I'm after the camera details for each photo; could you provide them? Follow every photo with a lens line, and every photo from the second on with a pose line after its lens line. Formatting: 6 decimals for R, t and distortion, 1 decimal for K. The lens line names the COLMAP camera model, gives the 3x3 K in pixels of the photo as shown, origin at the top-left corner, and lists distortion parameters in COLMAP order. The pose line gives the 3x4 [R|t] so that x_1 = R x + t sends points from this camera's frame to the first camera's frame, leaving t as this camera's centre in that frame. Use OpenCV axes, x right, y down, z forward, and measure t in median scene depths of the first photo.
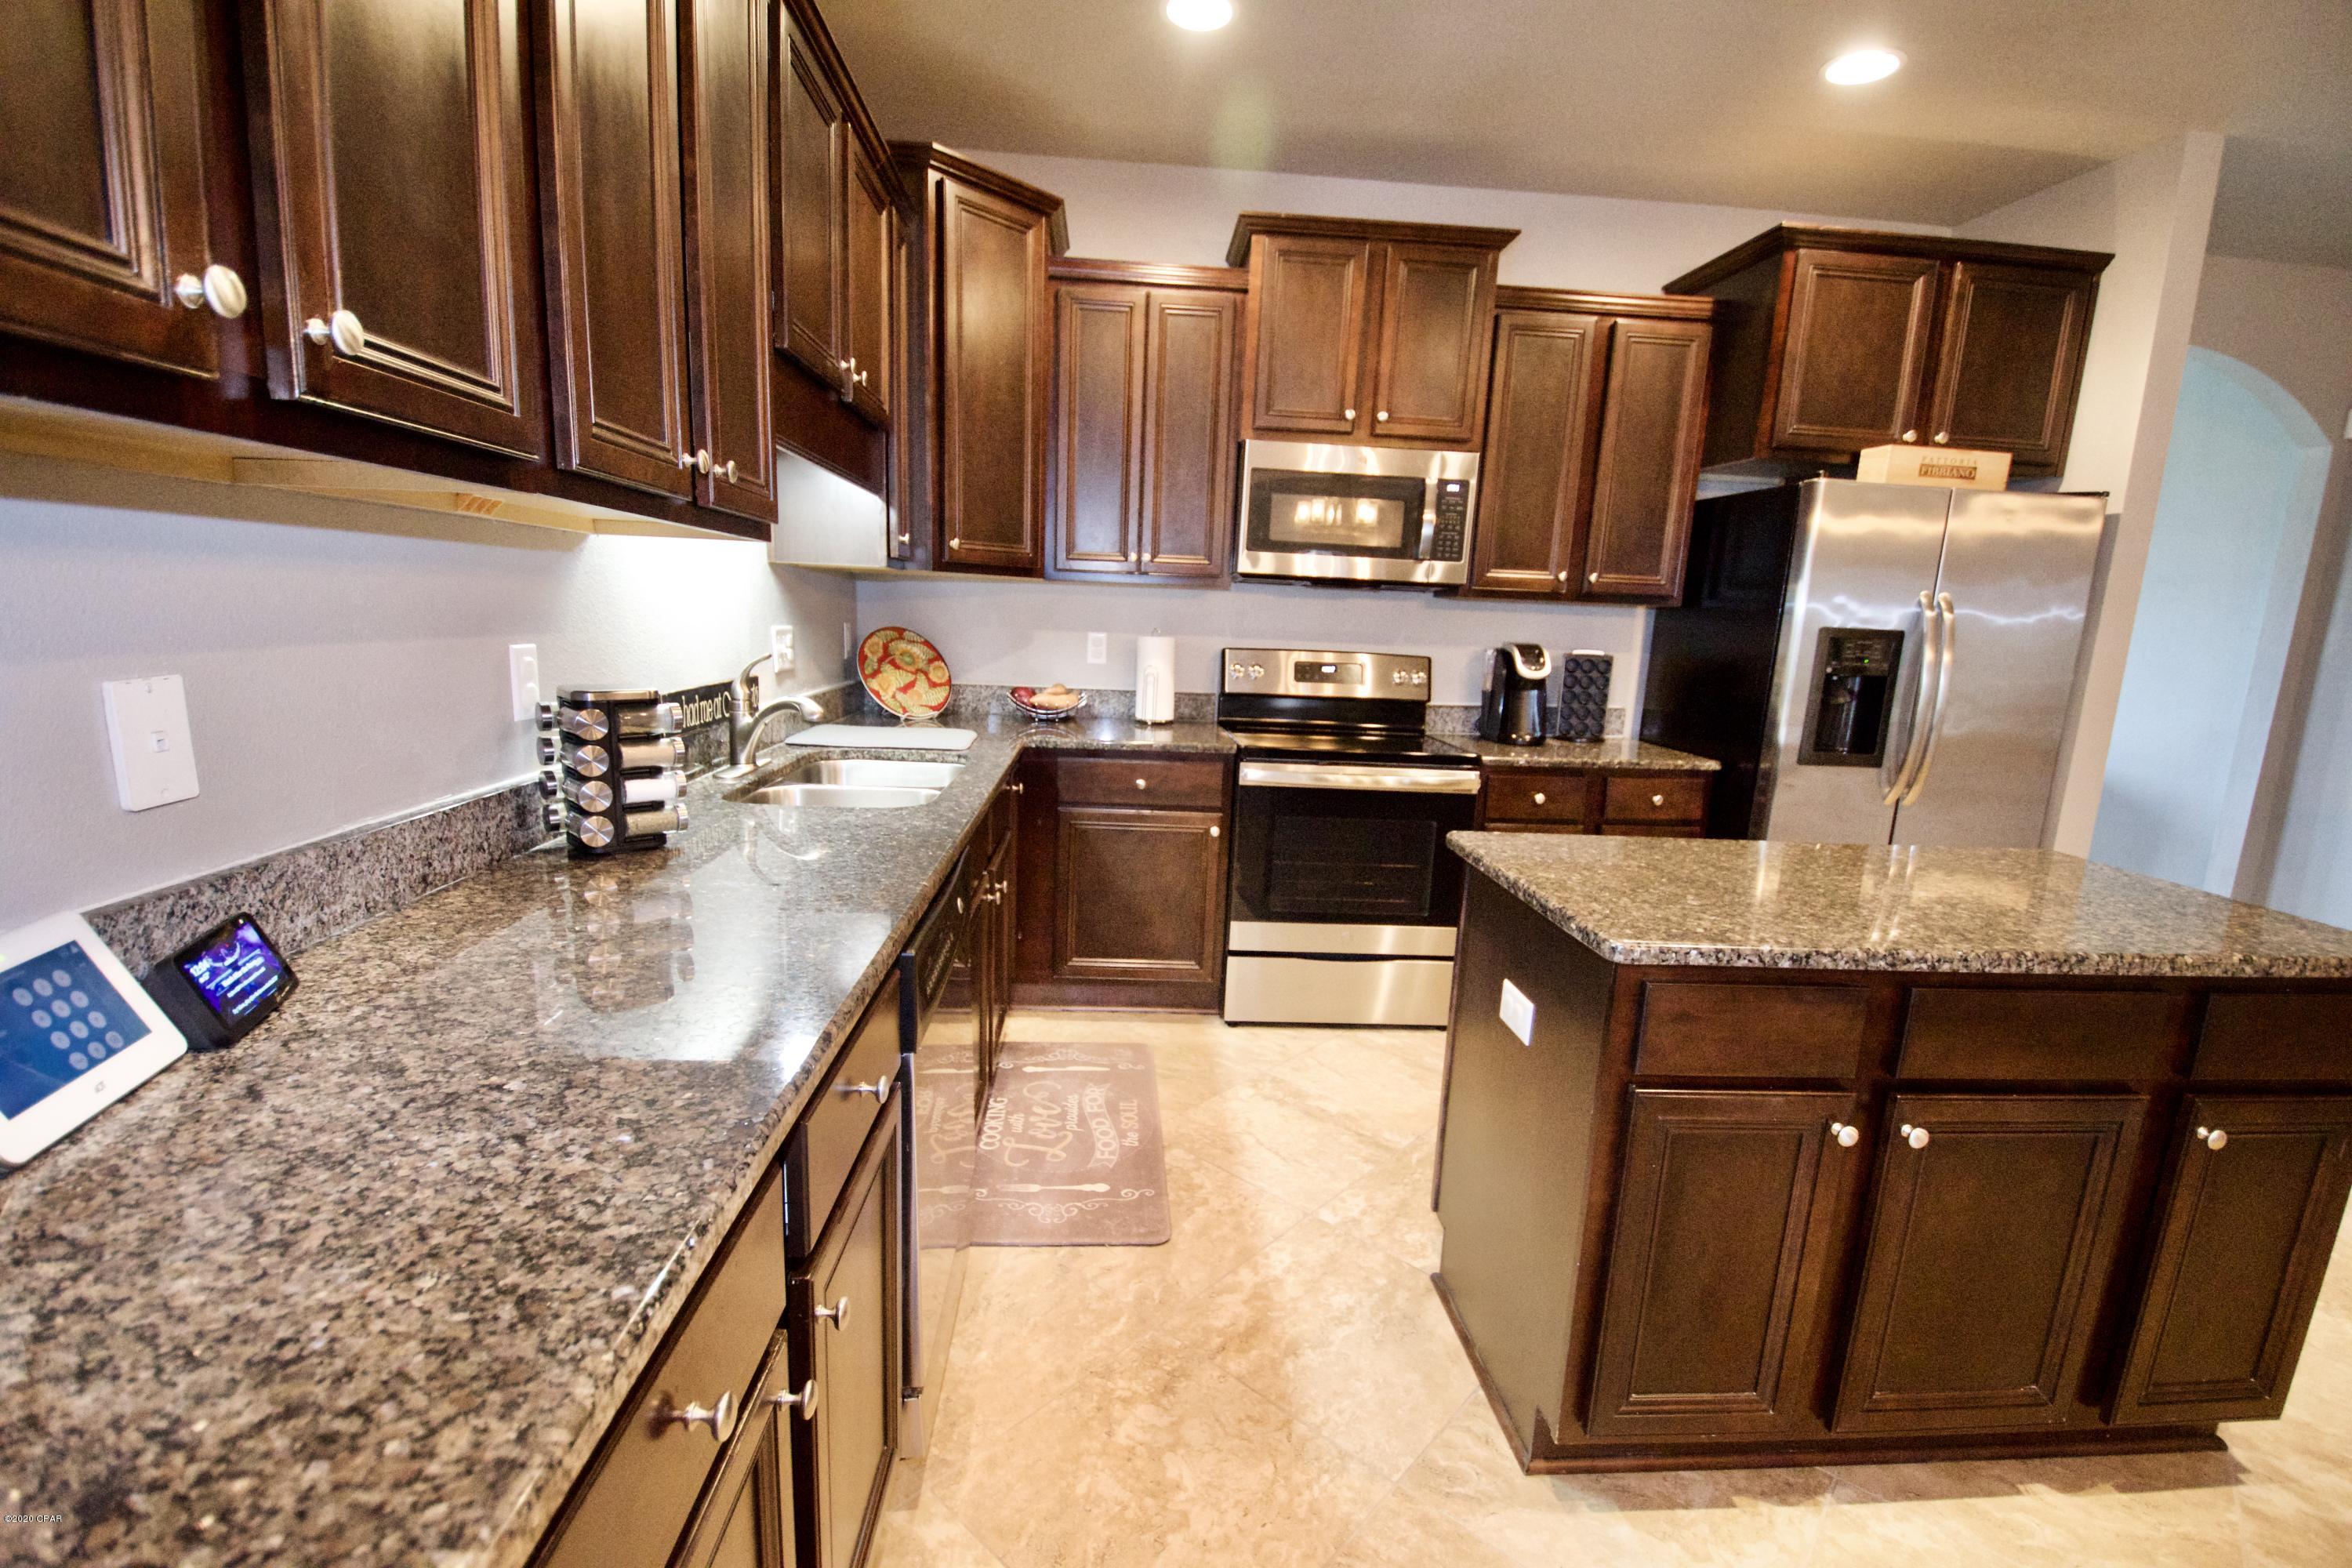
lens RADIAL K [[1027.0, 0, 1172.5], [0, 1027.0, 801.6], [0, 0, 1]] dist [0.019077, -0.025610]
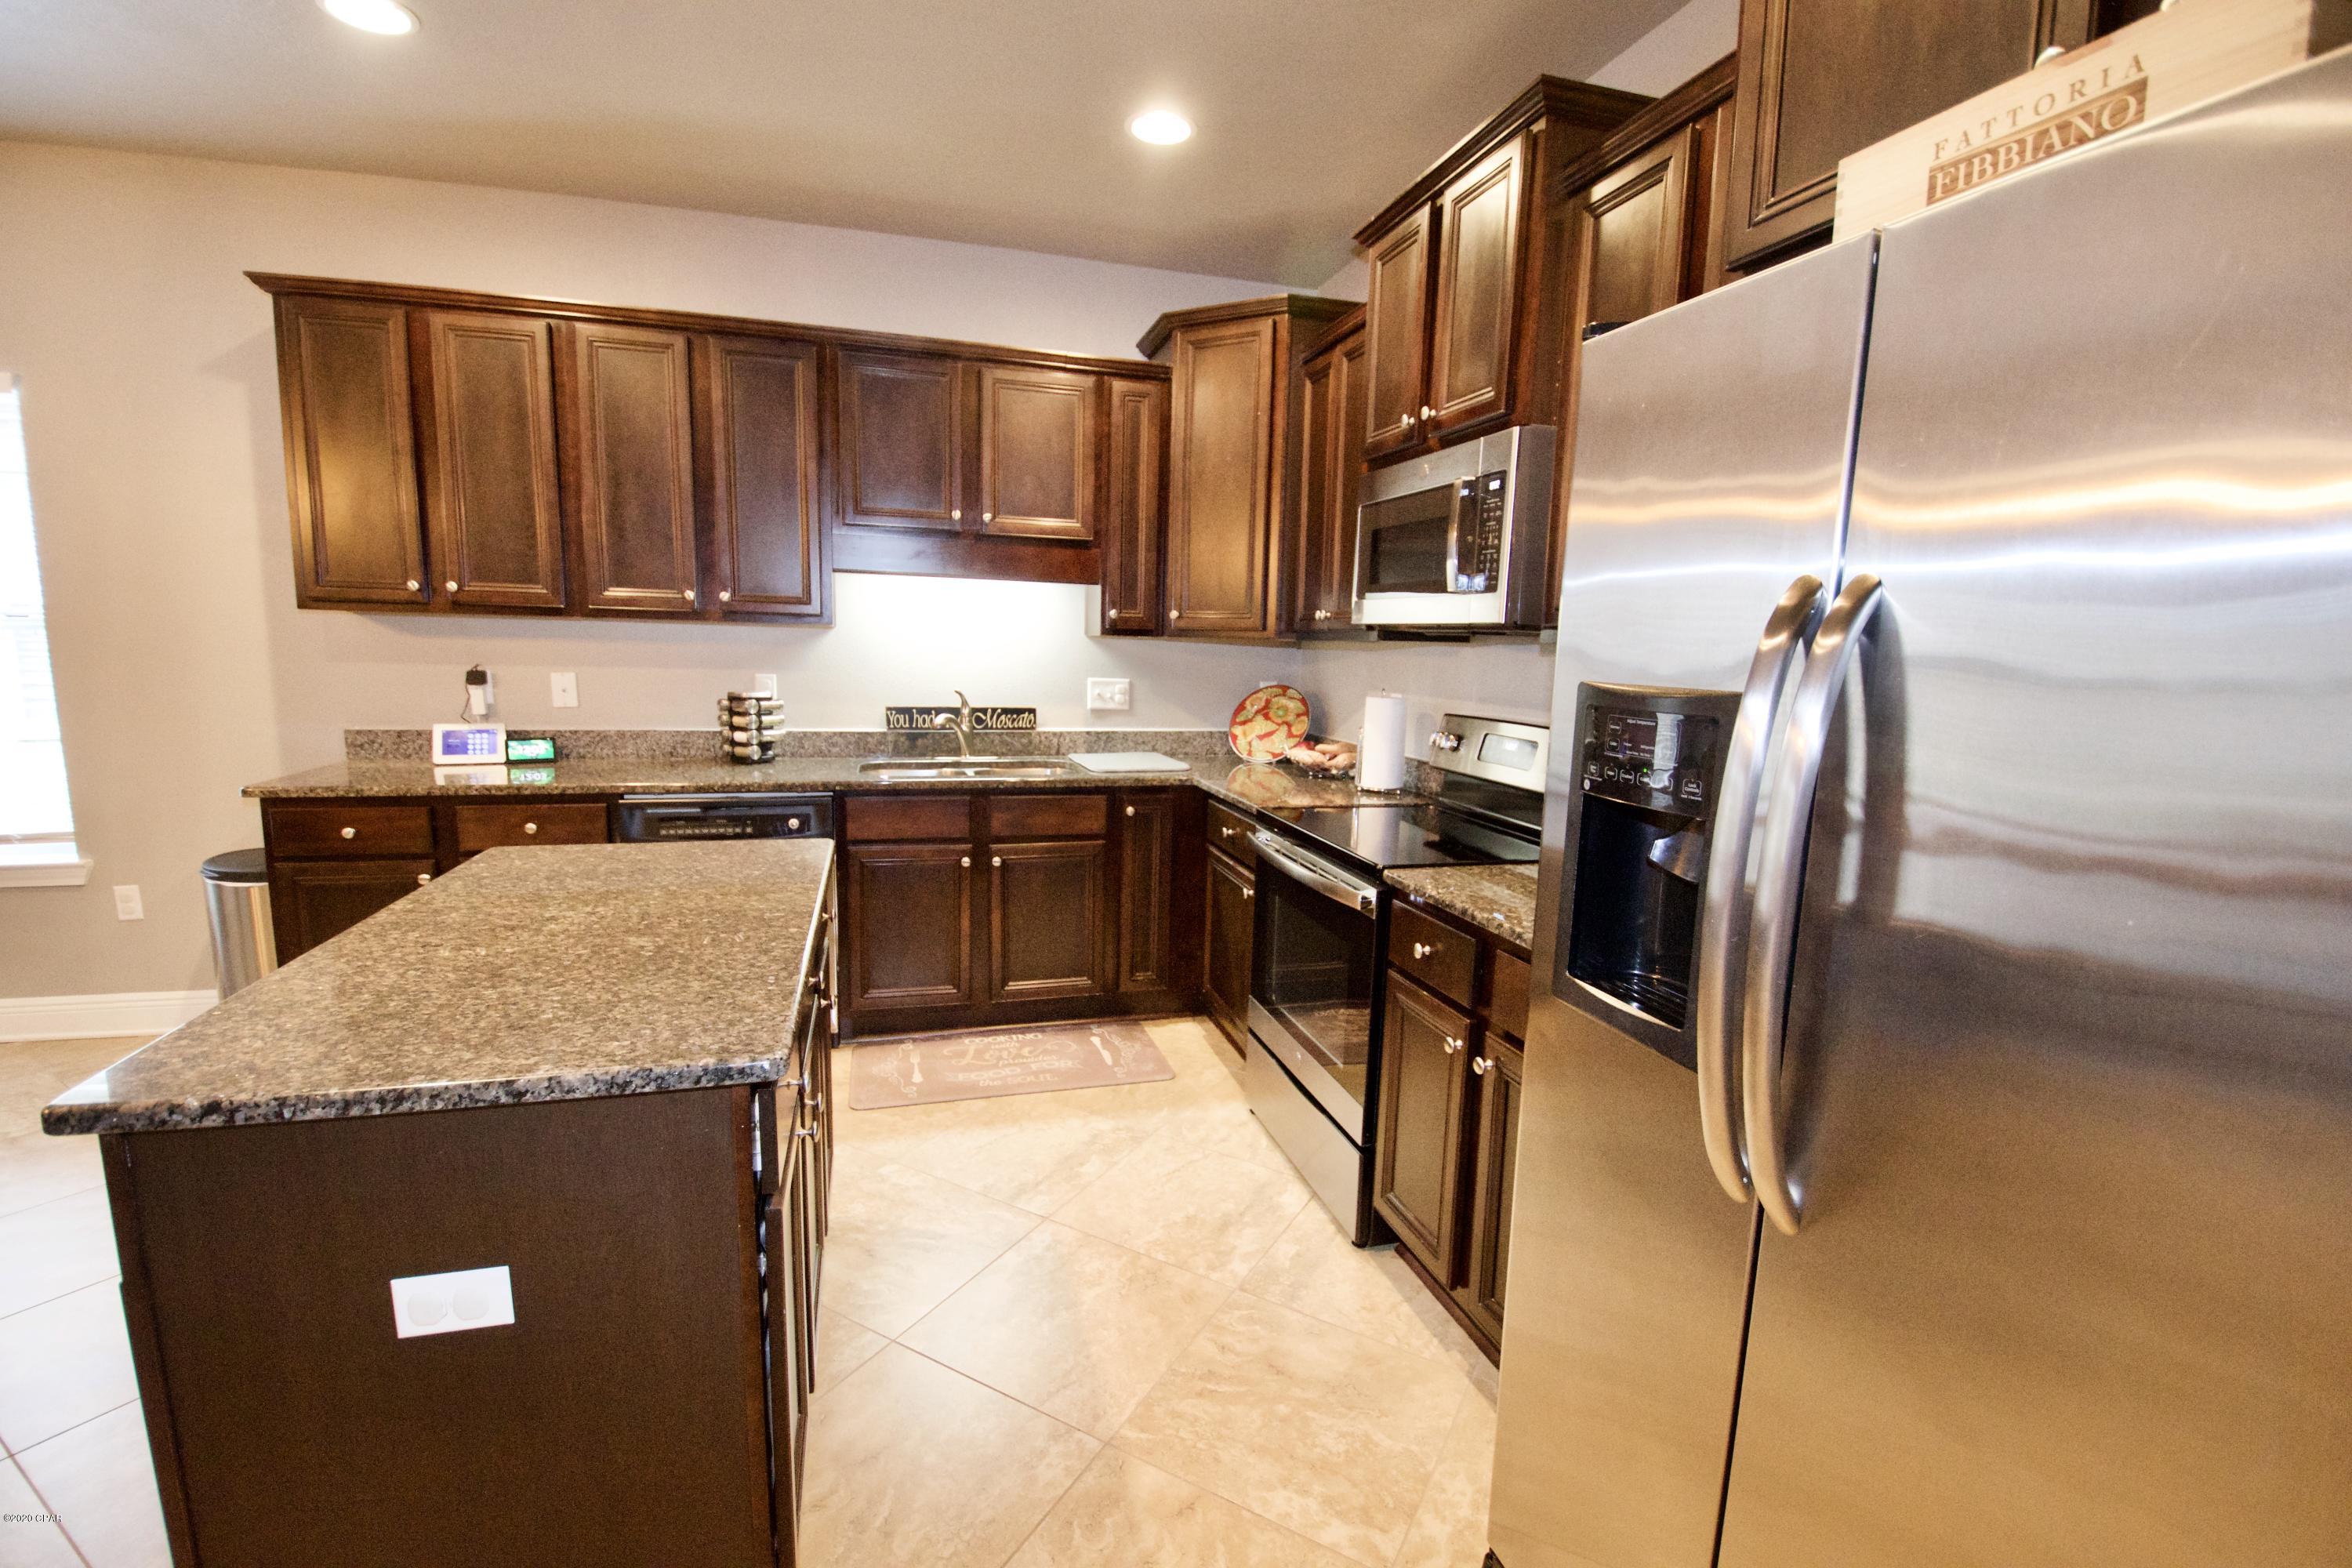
lens RADIAL K [[1027.0, 0, 1172.5], [0, 1027.0, 801.6], [0, 0, 1]] dist [0.019077, -0.025610]
pose [[0.210140, 0.115210, -0.970859, 0.937272], [-0.196701, 0.977709, 0.073447, -0.110585], [0.957680, 0.175534, 0.228117, 0.693411]]
